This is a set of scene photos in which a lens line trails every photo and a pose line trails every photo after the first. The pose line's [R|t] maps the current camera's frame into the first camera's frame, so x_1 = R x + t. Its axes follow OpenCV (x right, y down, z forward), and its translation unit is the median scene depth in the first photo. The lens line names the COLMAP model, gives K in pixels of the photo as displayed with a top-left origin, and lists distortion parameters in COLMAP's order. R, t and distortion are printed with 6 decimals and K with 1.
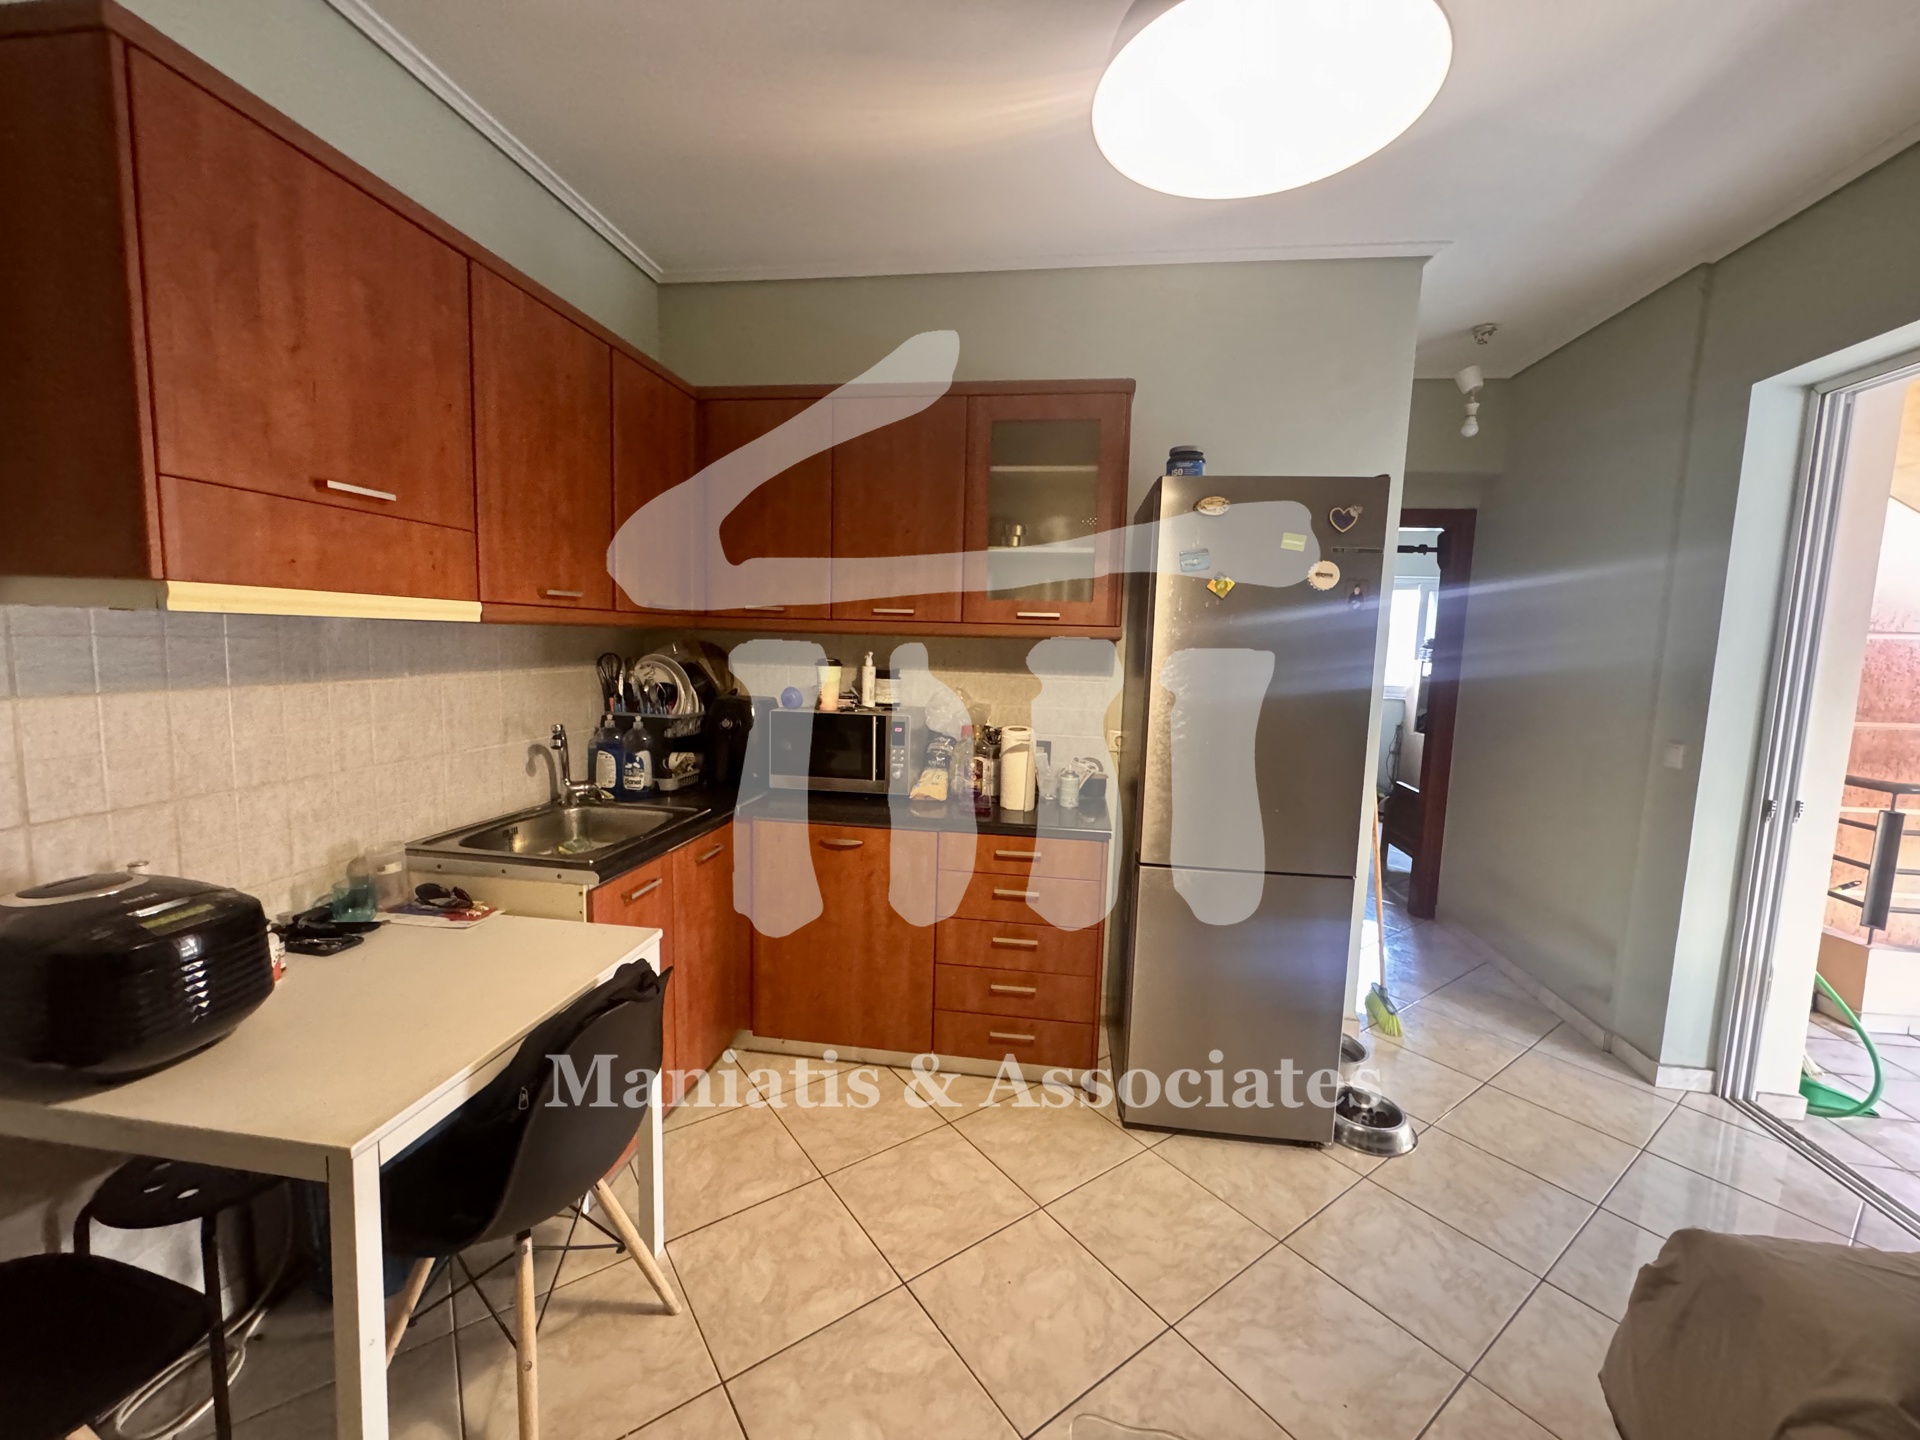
lens RADIAL K [[766.4, 0, 964.8], [0, 766.4, 721.8], [0, 0, 1]] dist [-0.003657, 0.000798]
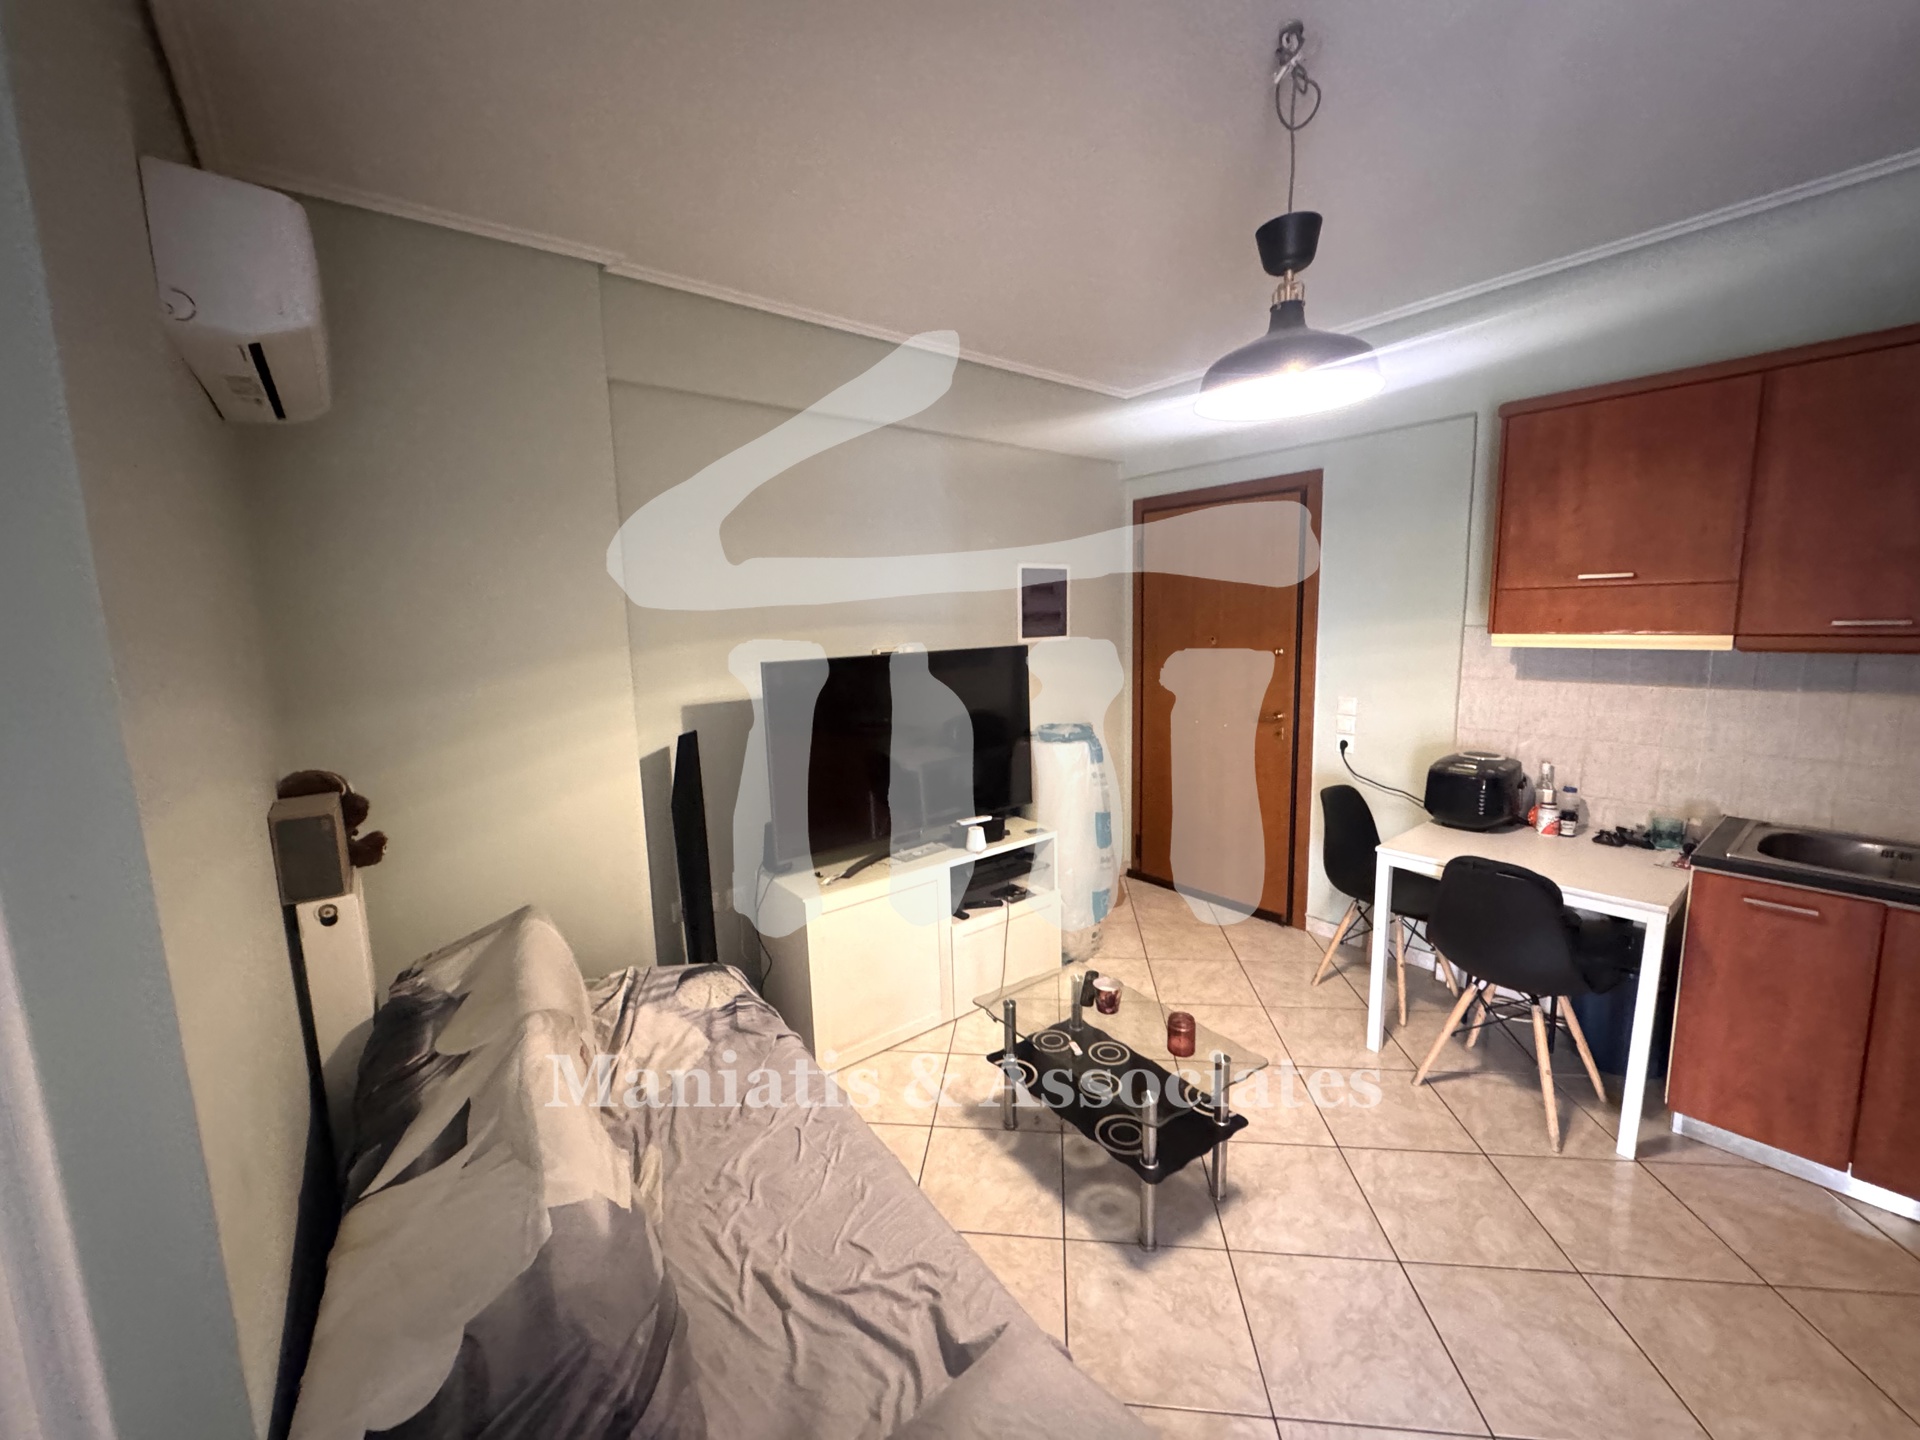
lens RADIAL K [[766.4, 0, 962.2], [0, 766.4, 722.7], [0, 0, 1]] dist [-0.003657, 0.000798]
pose [[-0.677183, 0.093330, -0.729872, 0.909955], [-0.073186, 0.978462, 0.193020, -0.124271], [0.732166, 0.184126, -0.655767, 0.690196]]
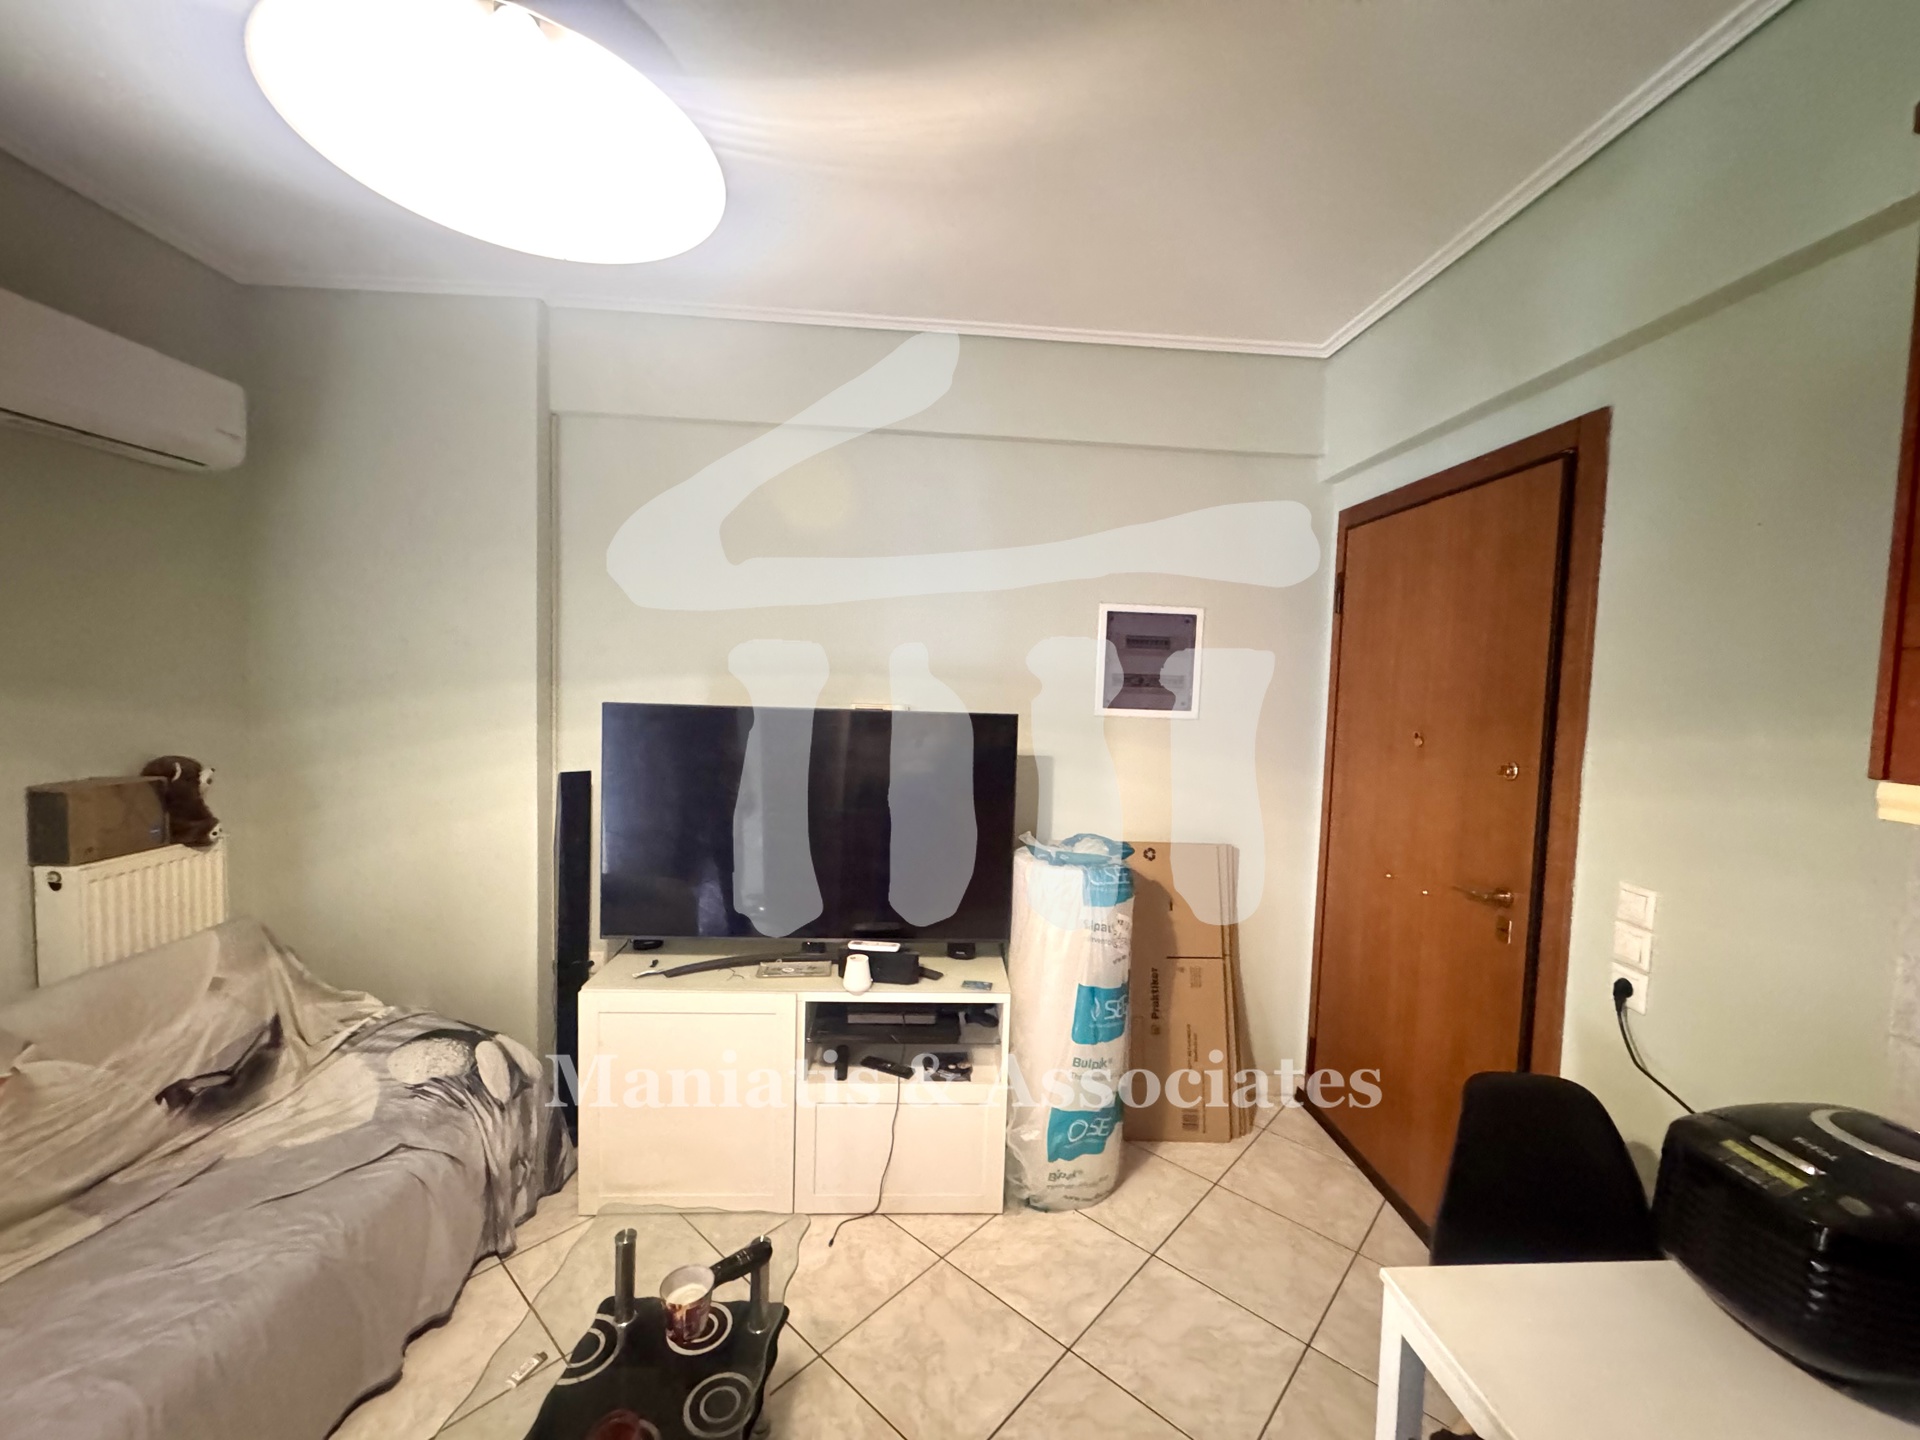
lens RADIAL K [[766.4, 0, 959.4], [0, 766.4, 722.1], [0, 0, 1]] dist [-0.003657, 0.000798]
pose [[-0.976968, -0.047985, -0.207920, 0.023793], [-0.082538, 0.983523, 0.160843, -0.143820], [0.196776, 0.174300, -0.964831, 0.765995]]
